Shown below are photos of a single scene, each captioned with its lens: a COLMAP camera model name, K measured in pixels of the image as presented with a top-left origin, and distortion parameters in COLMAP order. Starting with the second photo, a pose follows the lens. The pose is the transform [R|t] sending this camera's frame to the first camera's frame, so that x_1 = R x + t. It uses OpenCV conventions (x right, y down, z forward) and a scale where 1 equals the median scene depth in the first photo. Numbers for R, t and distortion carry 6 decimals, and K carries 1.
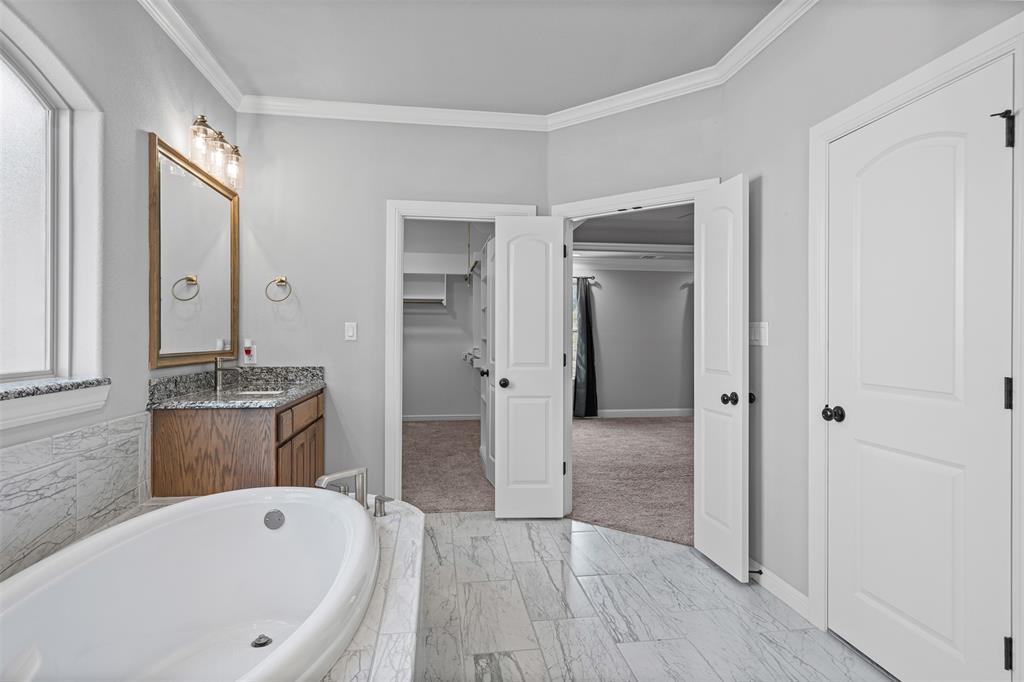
lens RADIAL K [[533.9, 0, 510.0], [0, 533.9, 328.7], [0, 0, 1]] dist [0.000715, 0.000257]
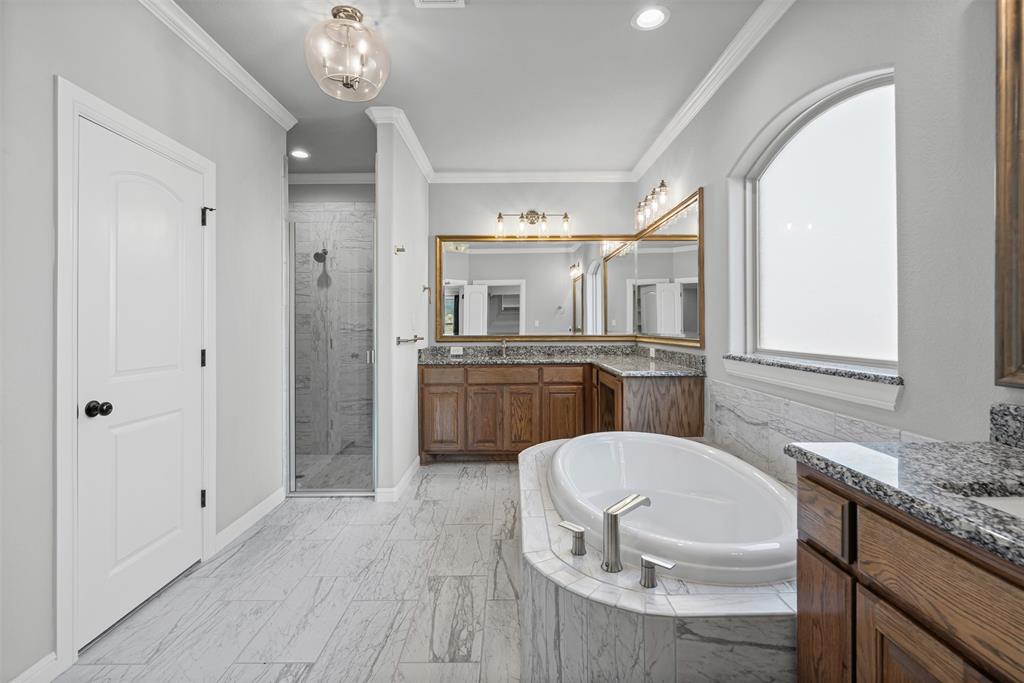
lens RADIAL K [[470.9, 0, 516.4], [0, 470.9, 332.4], [0, 0, 1]] dist [-0.004798, 0.000470]
pose [[-0.992139, -0.000512, 0.125142, -0.241512], [-0.000701, 0.999999, -0.001472, 0.022348], [-0.125142, -0.001548, -0.992138, 1.727015]]
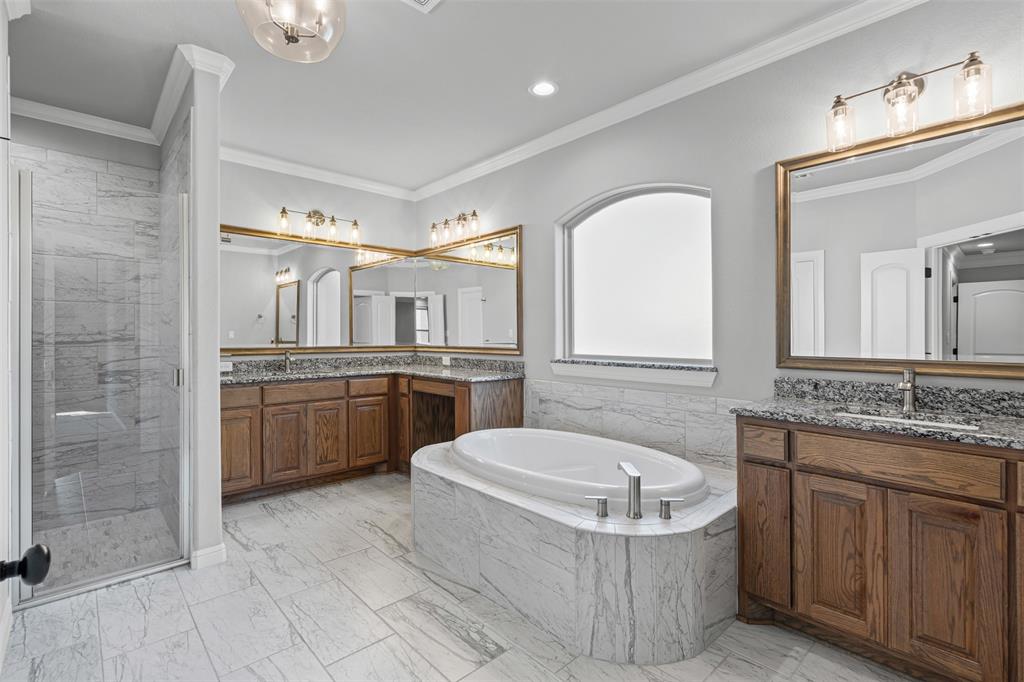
lens RADIAL K [[464.8, 0, 512.0], [0, 464.8, 341.0], [0, 0, 1]] dist [-0.003359, 0.000788]
pose [[-0.818516, 0.002324, -0.574479, 0.409914], [0.005656, 0.999976, -0.004013, 0.021055], [0.574456, -0.006534, -0.818510, 1.645237]]
